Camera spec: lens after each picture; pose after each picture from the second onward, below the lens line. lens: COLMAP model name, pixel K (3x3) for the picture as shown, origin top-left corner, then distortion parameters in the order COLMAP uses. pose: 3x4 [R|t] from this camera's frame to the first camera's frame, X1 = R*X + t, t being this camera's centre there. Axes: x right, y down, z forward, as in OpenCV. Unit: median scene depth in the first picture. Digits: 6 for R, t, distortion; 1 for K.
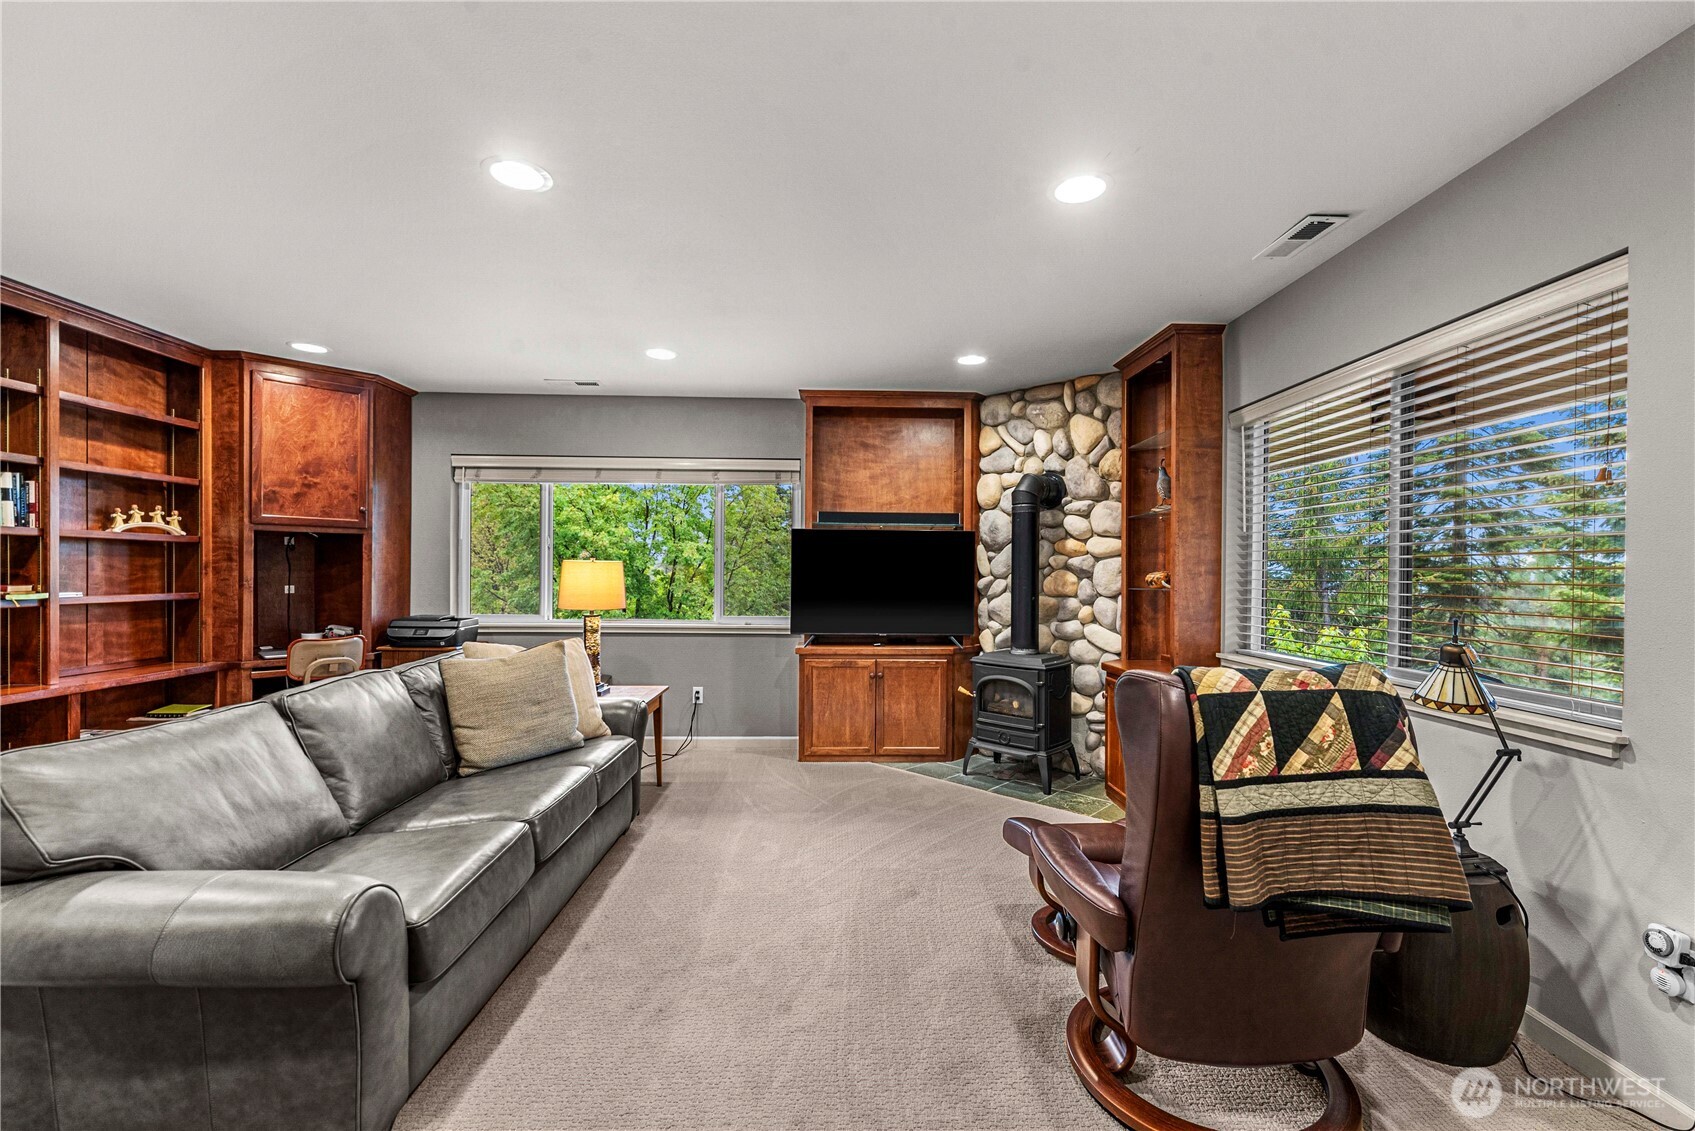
lens RADIAL K [[751.8, 0, 848.4], [0, 751.8, 568.3], [0, 0, 1]] dist [0.005135, 0.000223]
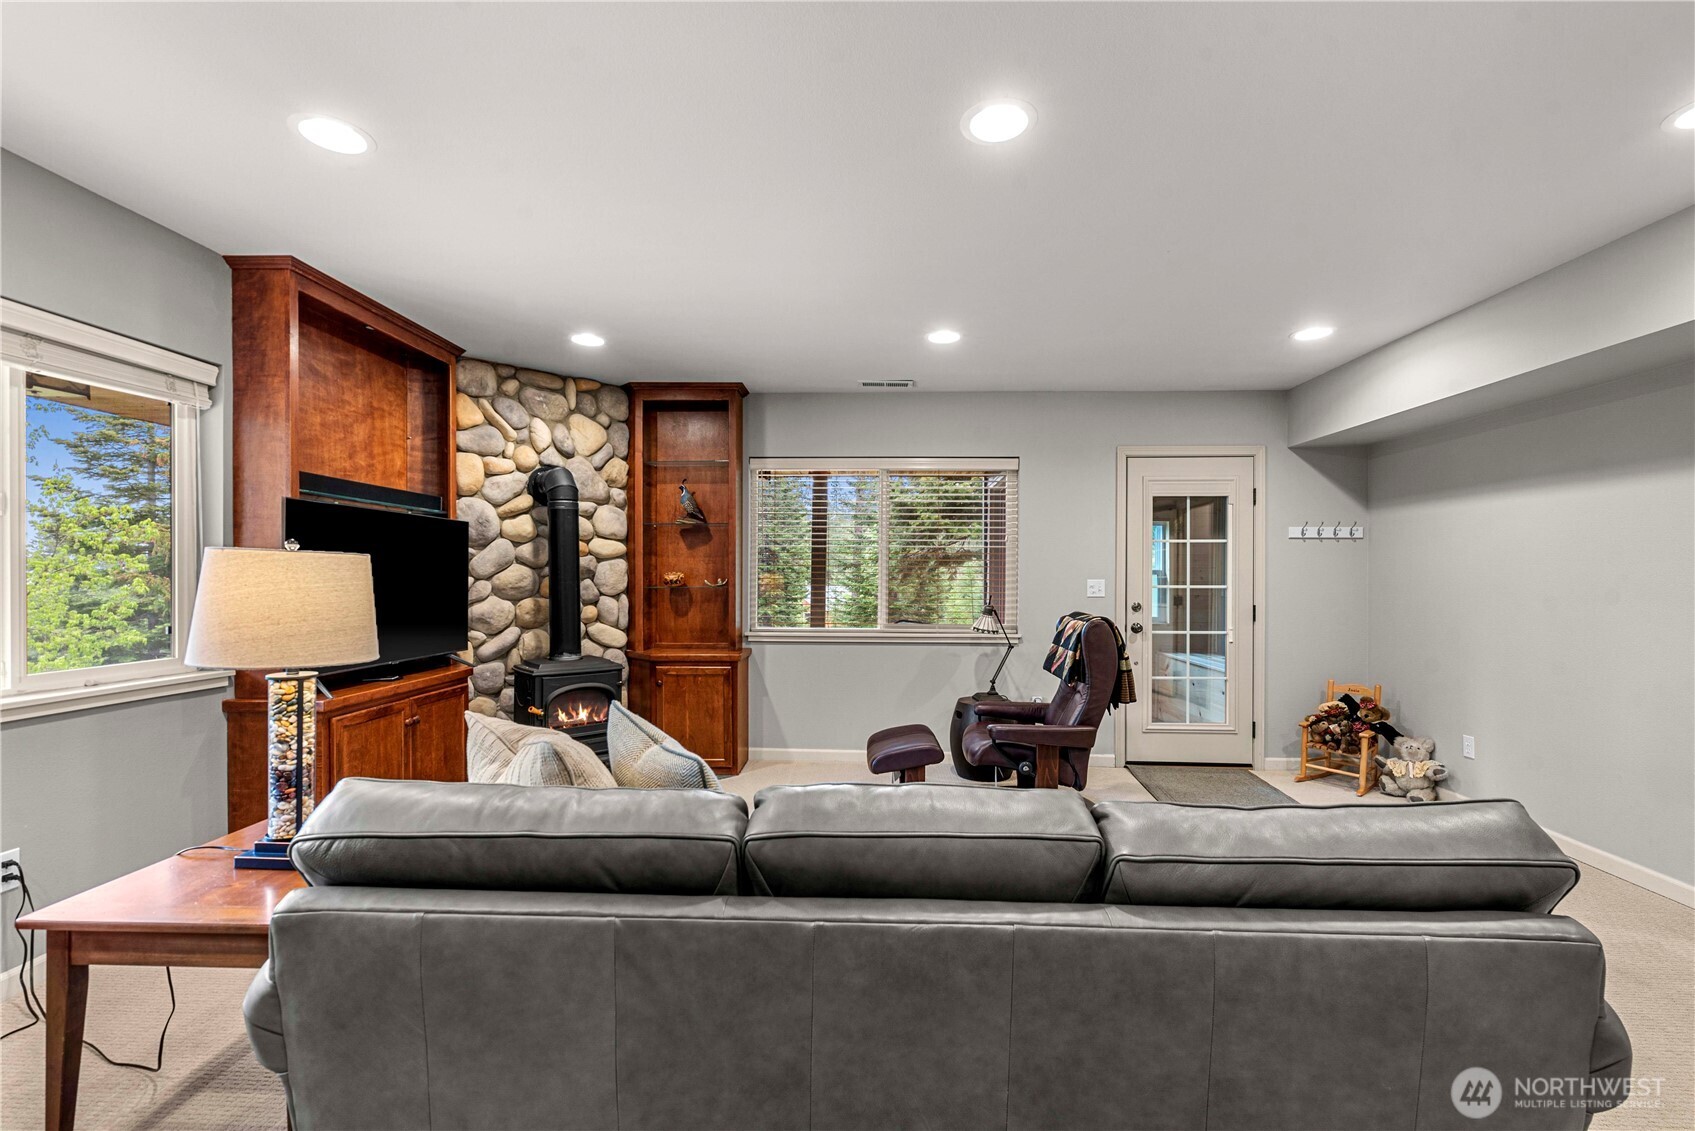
lens RADIAL K [[751.8, 0, 850.3], [0, 751.8, 574.9], [0, 0, 1]] dist [0.005135, 0.000223]
pose [[0.057604, 0.000340, 0.998339, -0.676372], [-0.003870, 0.999993, -0.000117, 0.007112], [-0.998332, -0.003857, 0.057605, 0.588514]]
